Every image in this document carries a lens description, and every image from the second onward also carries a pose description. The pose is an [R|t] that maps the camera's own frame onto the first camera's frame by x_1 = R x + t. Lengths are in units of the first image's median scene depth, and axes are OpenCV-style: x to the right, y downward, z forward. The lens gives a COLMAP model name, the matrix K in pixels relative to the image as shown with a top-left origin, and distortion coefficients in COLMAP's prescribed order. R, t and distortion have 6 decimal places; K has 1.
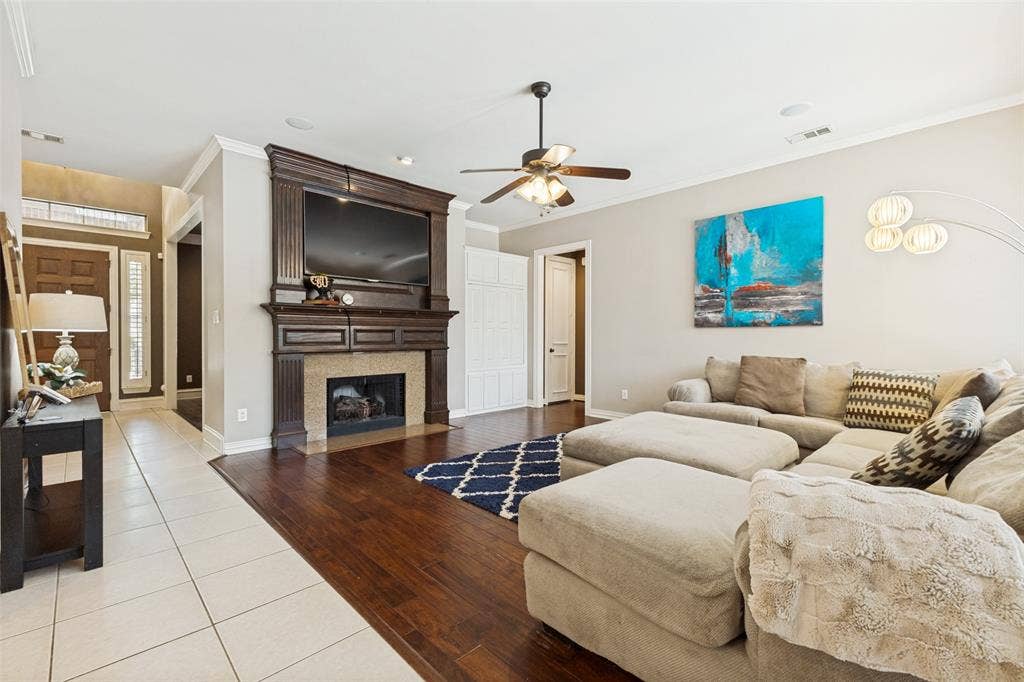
lens RADIAL K [[441.9, 0, 515.2], [0, 441.9, 332.0], [0, 0, 1]] dist [0.001087, -0.000053]
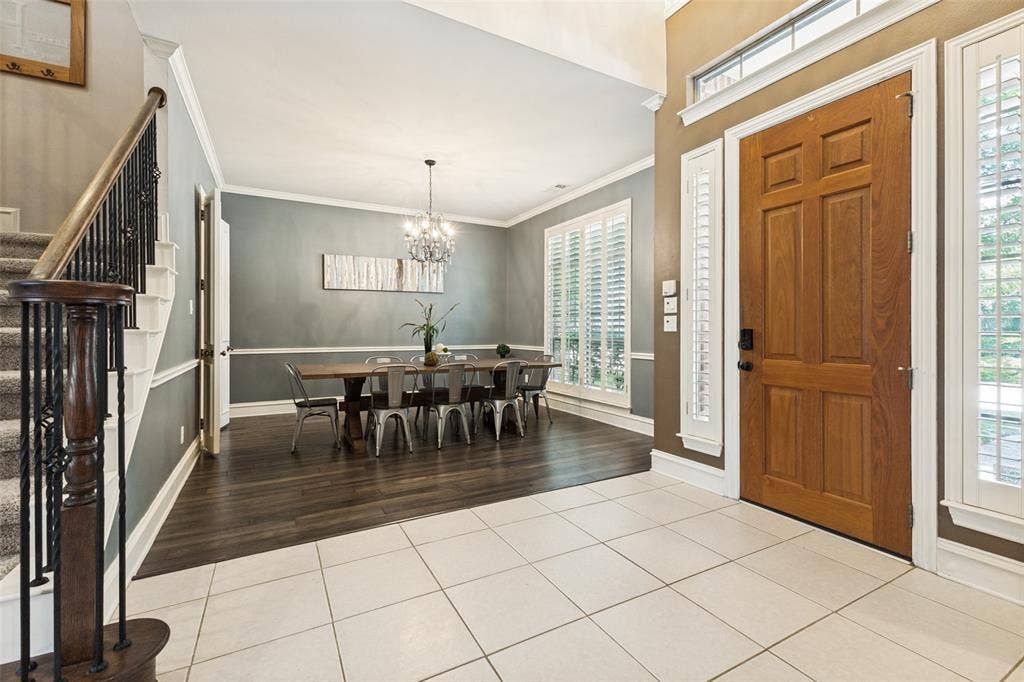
lens RADIAL K [[441.9, 0, 515.2], [0, 441.9, 332.0], [0, 0, 1]] dist [0.001087, -0.000053]
pose [[-0.278812, 0.005554, -0.960330, -0.520631], [0.004268, 0.999981, 0.004544, 0.008076], [0.960336, -0.002831, -0.278830, 0.804073]]
